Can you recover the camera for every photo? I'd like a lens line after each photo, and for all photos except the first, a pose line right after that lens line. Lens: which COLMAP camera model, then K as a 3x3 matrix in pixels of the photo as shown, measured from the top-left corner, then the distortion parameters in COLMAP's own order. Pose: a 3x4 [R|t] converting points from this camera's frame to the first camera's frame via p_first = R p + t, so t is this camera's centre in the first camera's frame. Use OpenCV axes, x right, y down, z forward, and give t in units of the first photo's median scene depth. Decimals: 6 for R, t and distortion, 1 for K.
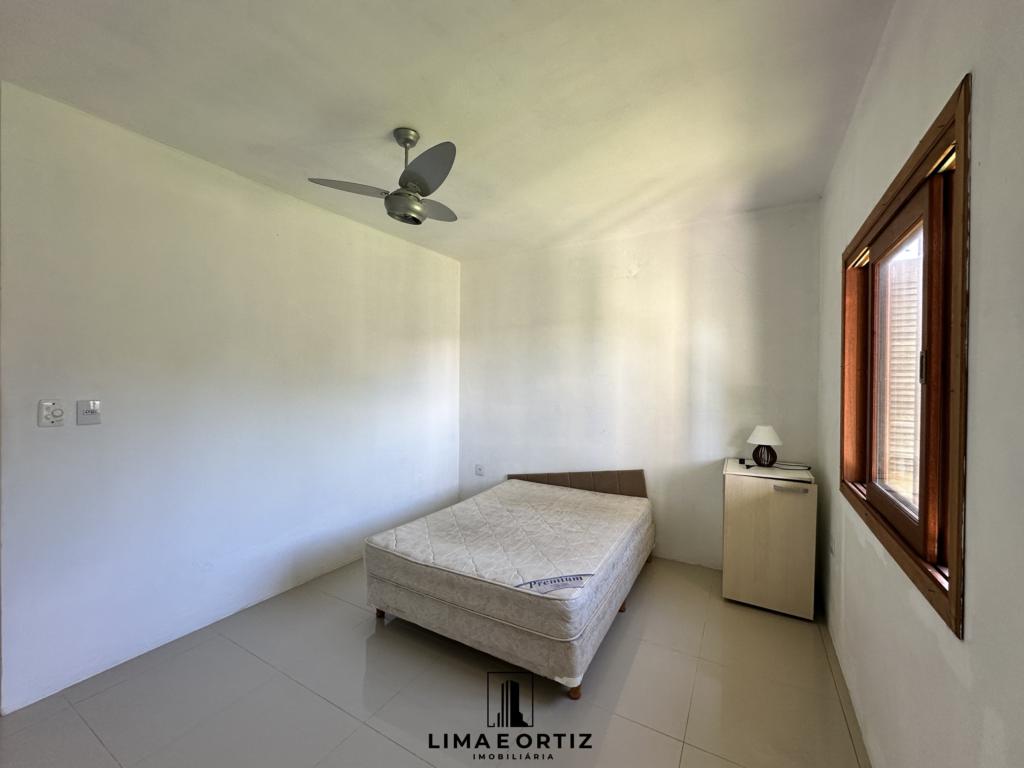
lens RADIAL K [[410.1, 0, 512.1], [0, 410.1, 382.7], [0, 0, 1]] dist [-0.002741, 0.000798]
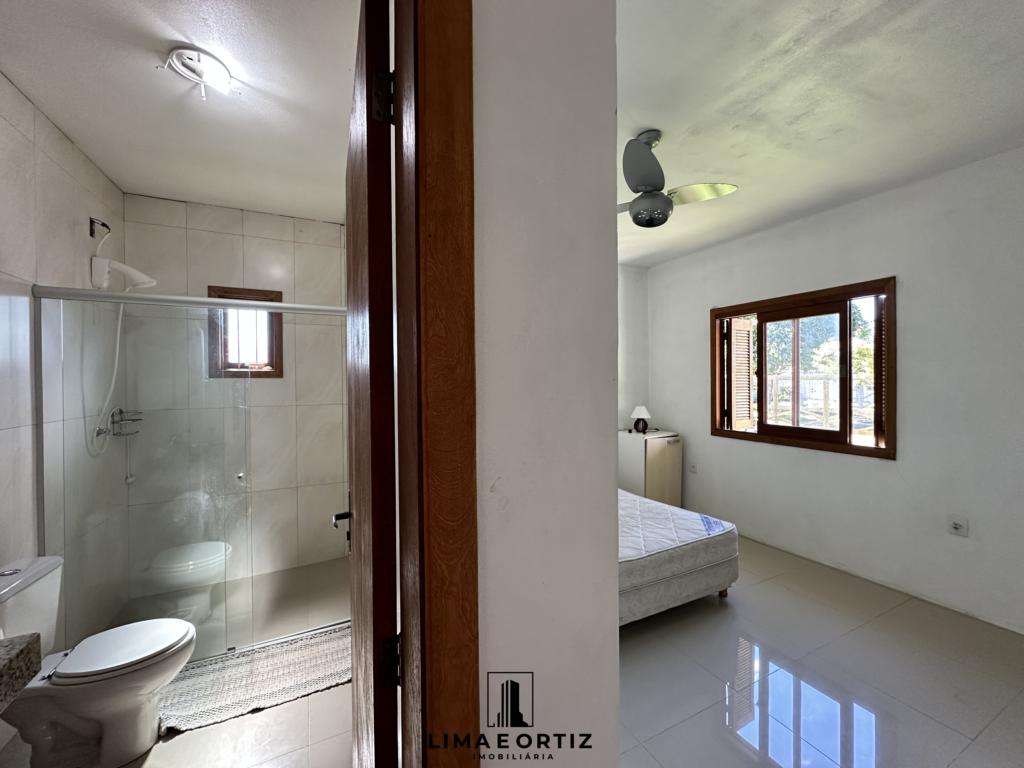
lens RADIAL K [[410.1, 0, 512.1], [0, 410.1, 382.7], [0, 0, 1]] dist [-0.002741, 0.000798]
pose [[0.553821, -0.018099, 0.832439, -0.966320], [0.015531, 0.999814, 0.011405, -0.011222], [-0.832491, 0.006612, 0.553999, 0.537915]]
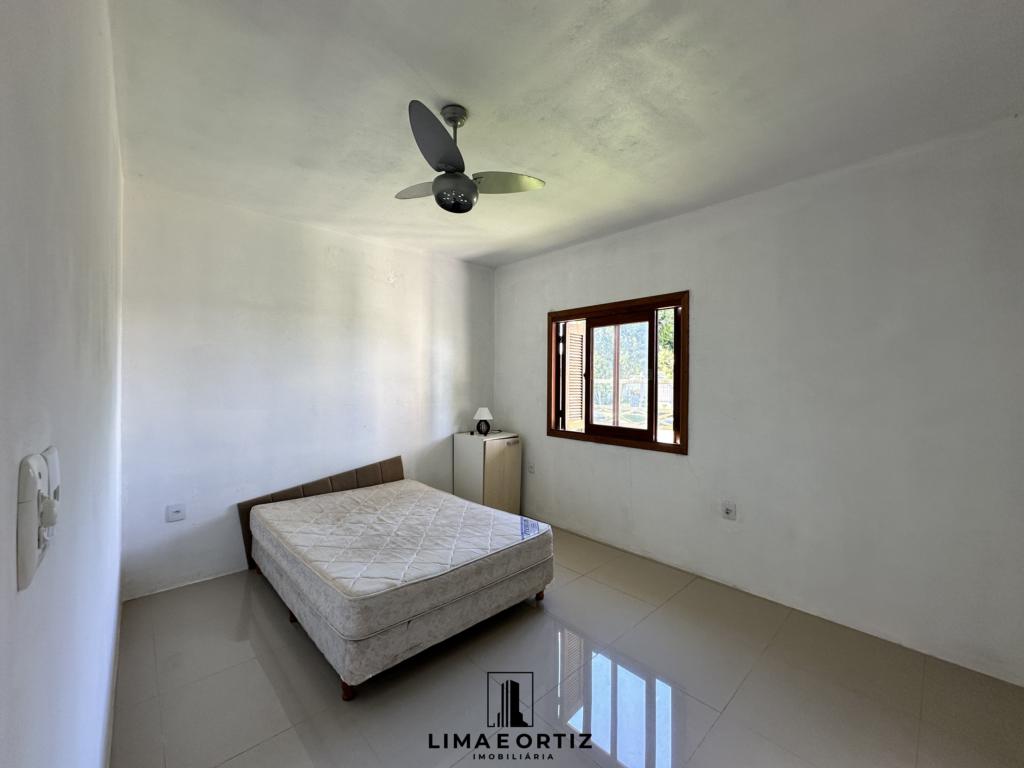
lens RADIAL K [[410.1, 0, 512.1], [0, 410.1, 382.7], [0, 0, 1]] dist [-0.002741, 0.000798]
pose [[0.291768, -0.008666, 0.956450, -0.826862], [-0.000566, 0.999957, 0.009233, -0.002859], [-0.956489, -0.003235, 0.291750, 0.446700]]
